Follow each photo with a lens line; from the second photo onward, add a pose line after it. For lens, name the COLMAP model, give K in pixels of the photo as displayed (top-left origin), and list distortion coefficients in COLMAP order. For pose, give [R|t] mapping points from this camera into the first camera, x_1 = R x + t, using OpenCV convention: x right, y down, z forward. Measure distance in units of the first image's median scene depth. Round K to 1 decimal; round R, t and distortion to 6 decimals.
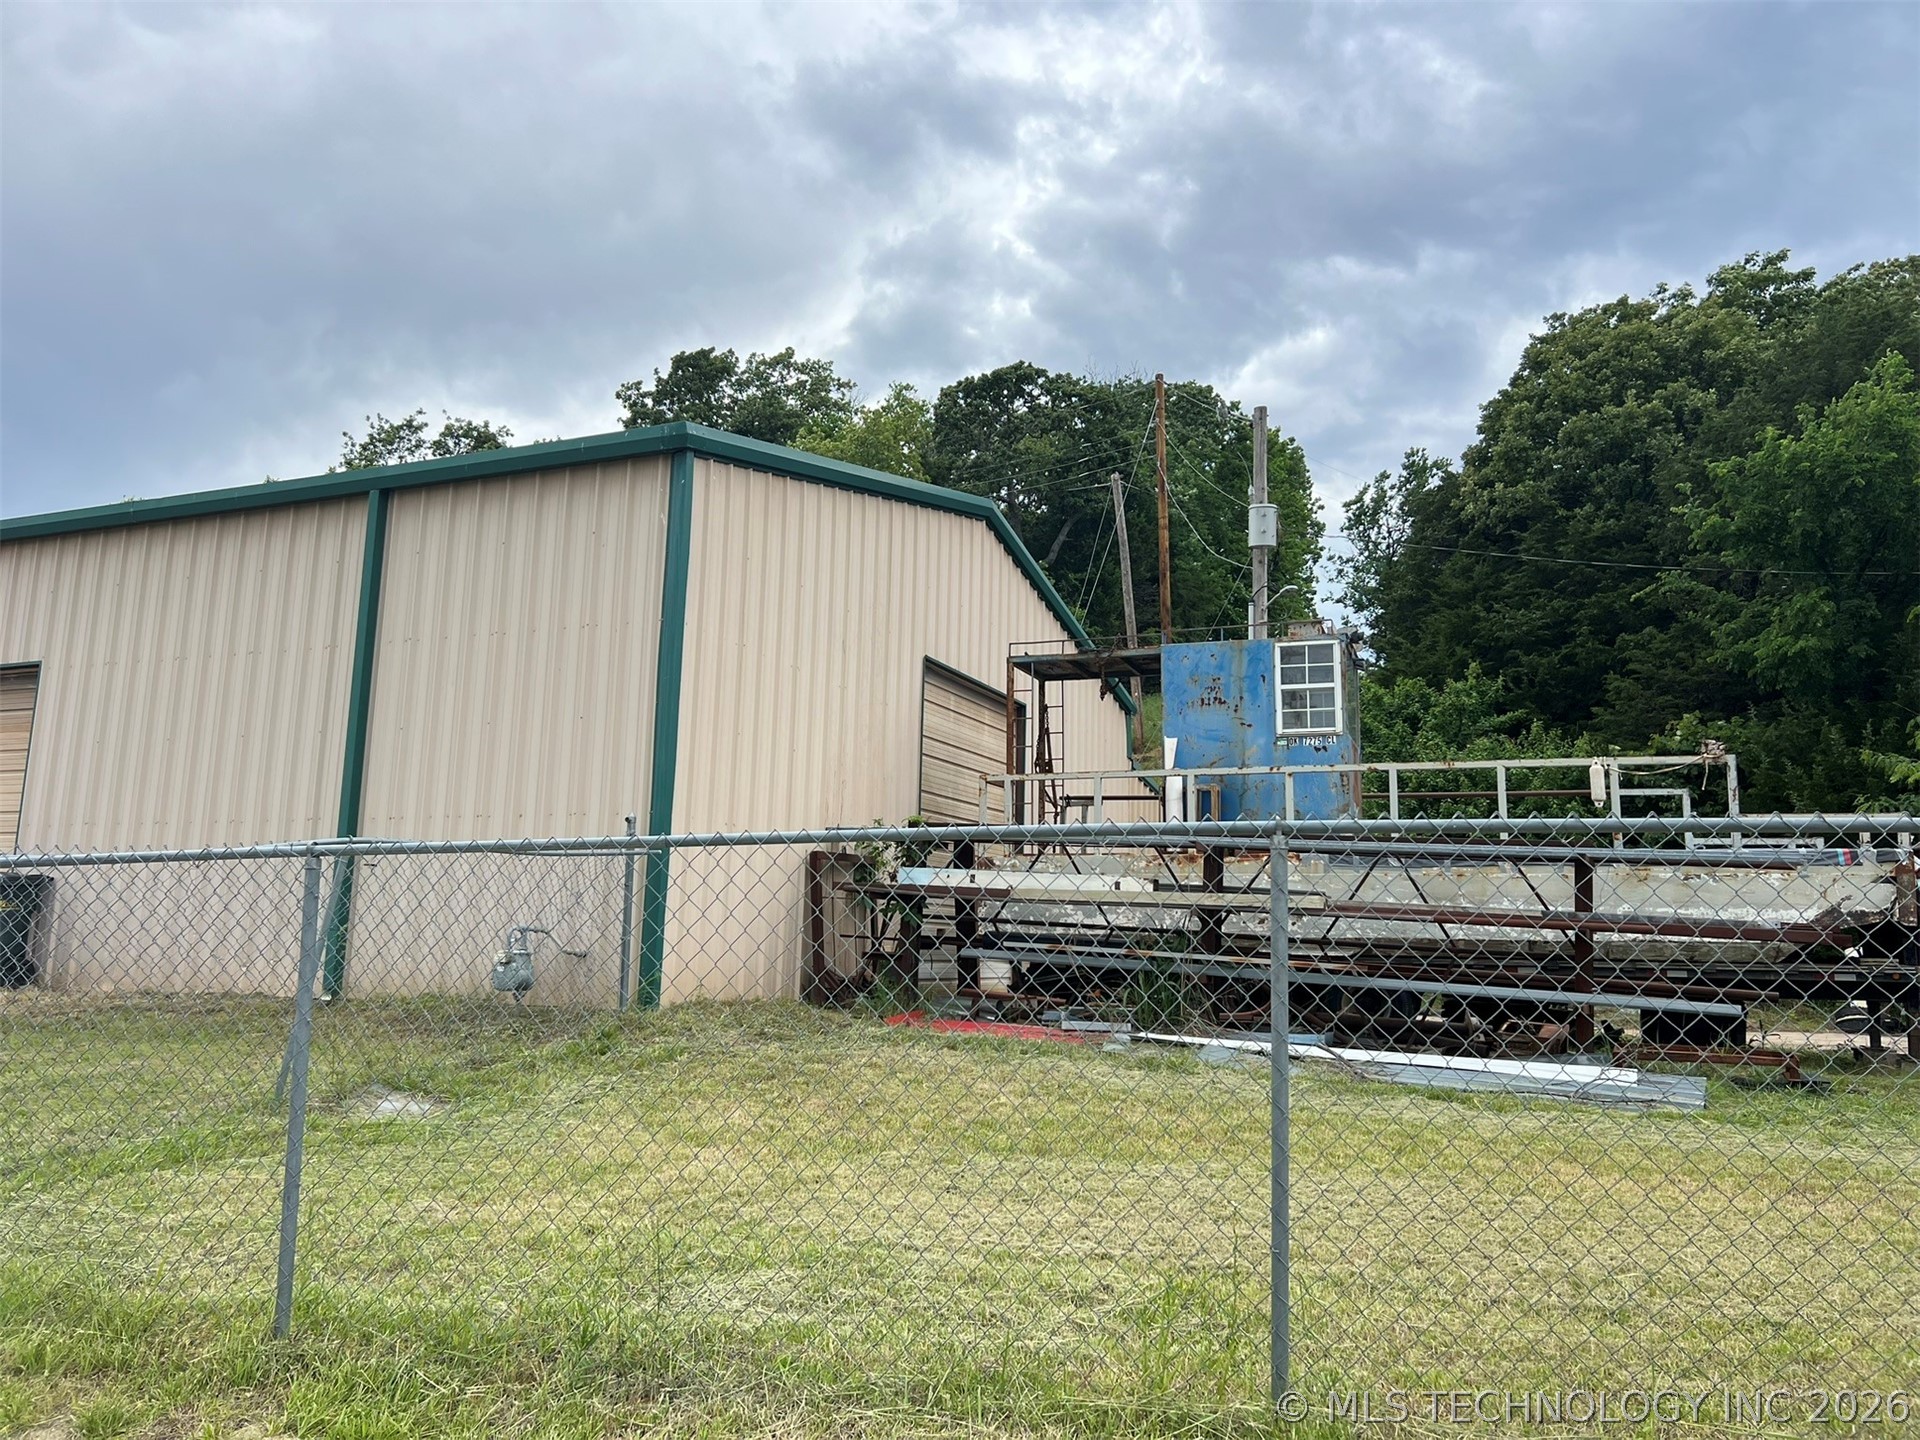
lens RADIAL K [[1400.8, 0, 954.1], [0, 1400.8, 700.7], [0, 0, 1]] dist [0.059366, -0.051690]
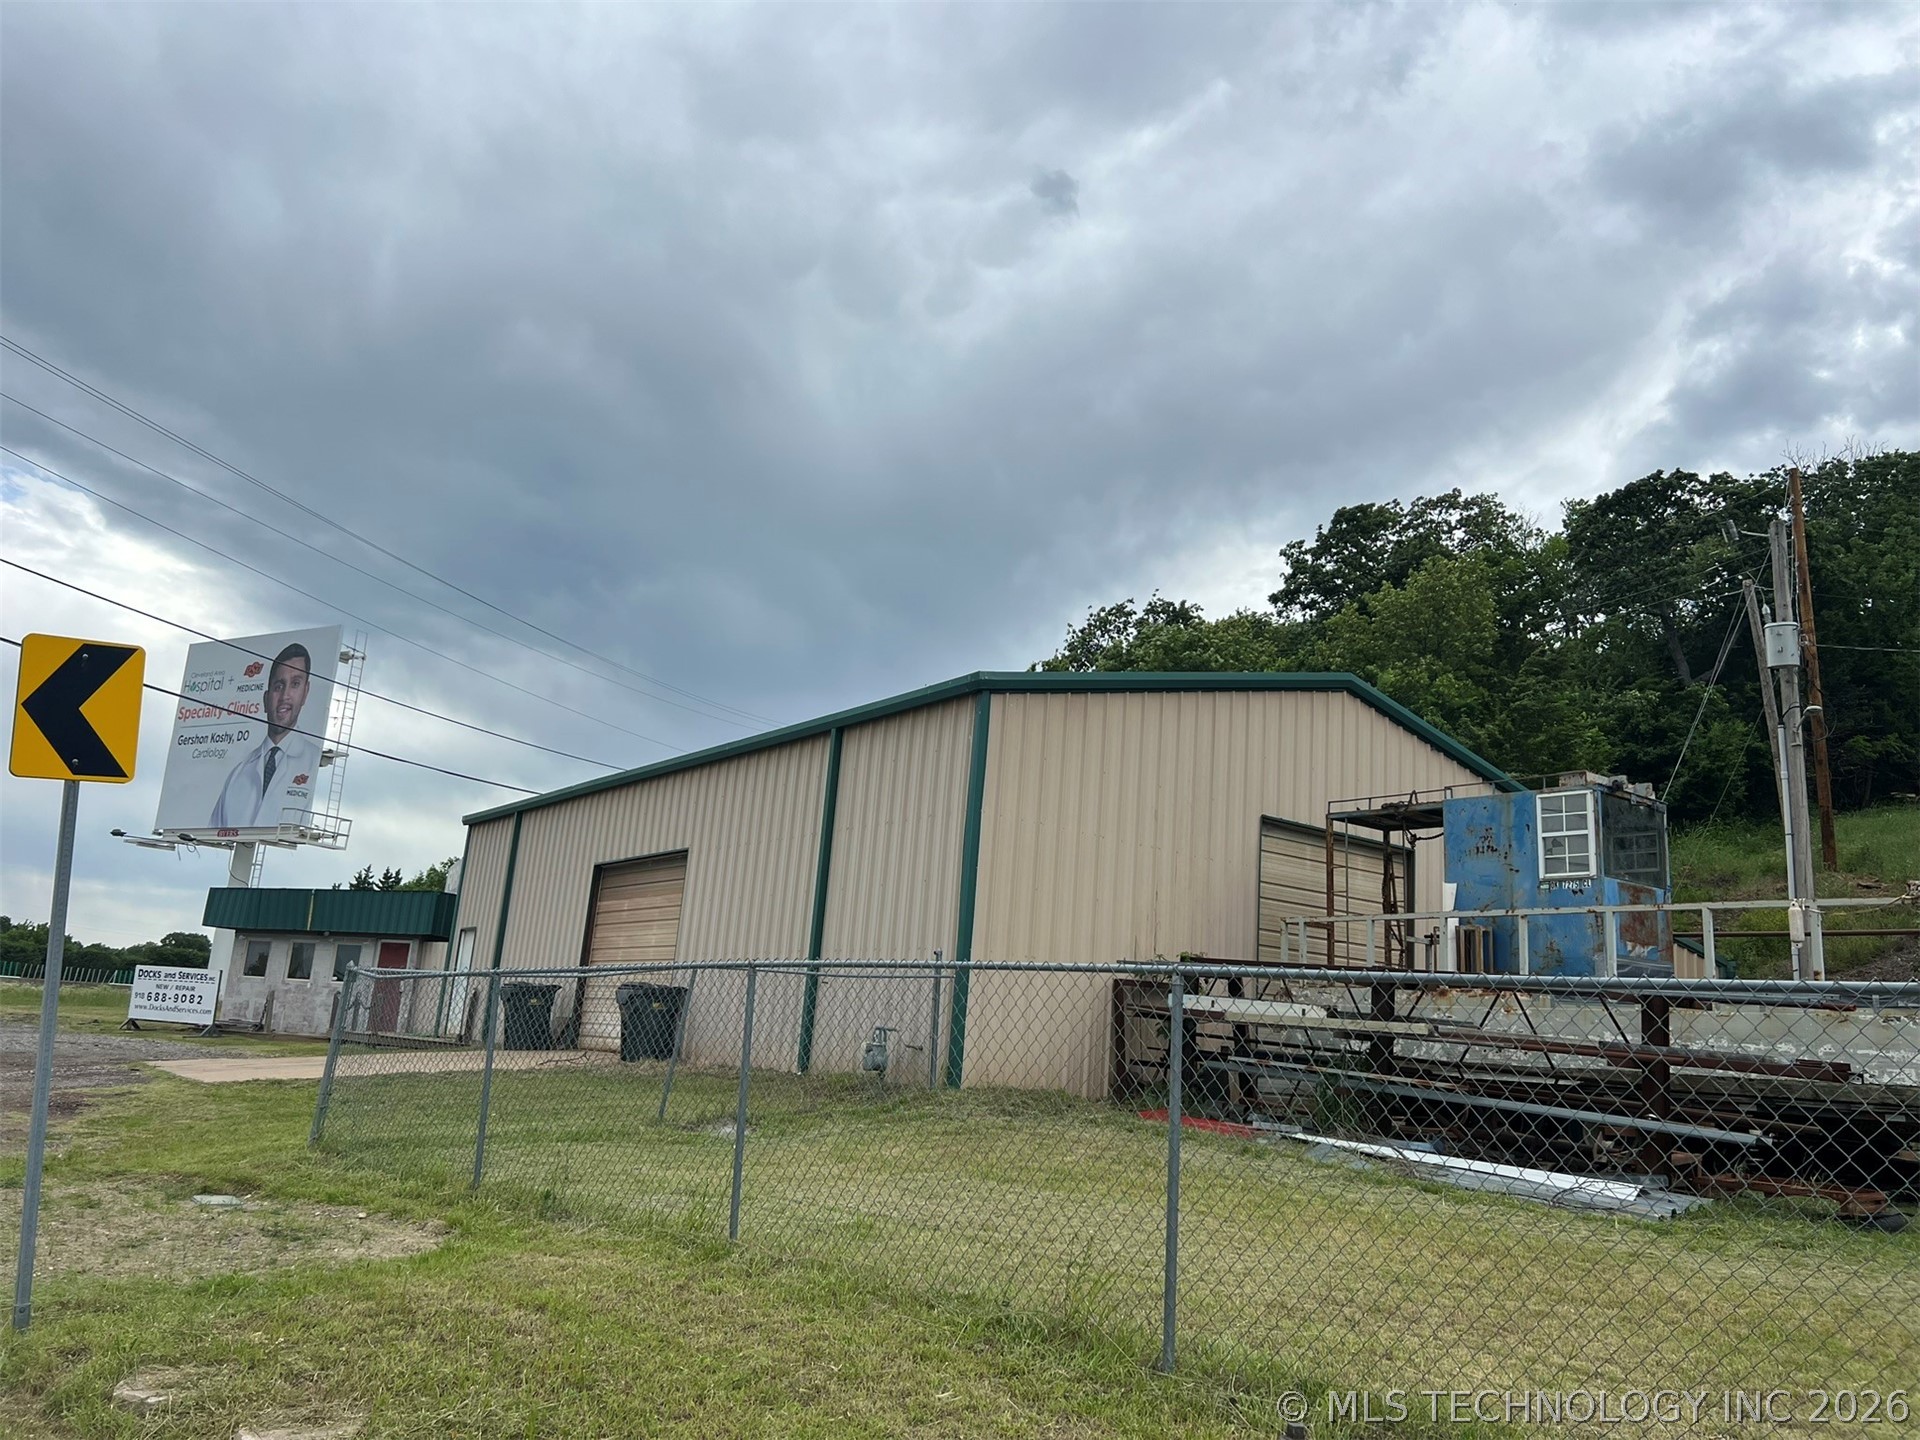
lens RADIAL K [[1444.1, 0, 924.1], [0, 1444.1, 707.0], [0, 0, 1]] dist [0.061109, -0.067876]
pose [[0.820664, -0.085315, -0.565006, 0.446384], [0.038151, 0.994766, -0.094794, -0.017866], [0.570135, 0.056238, 0.819624, -0.182235]]
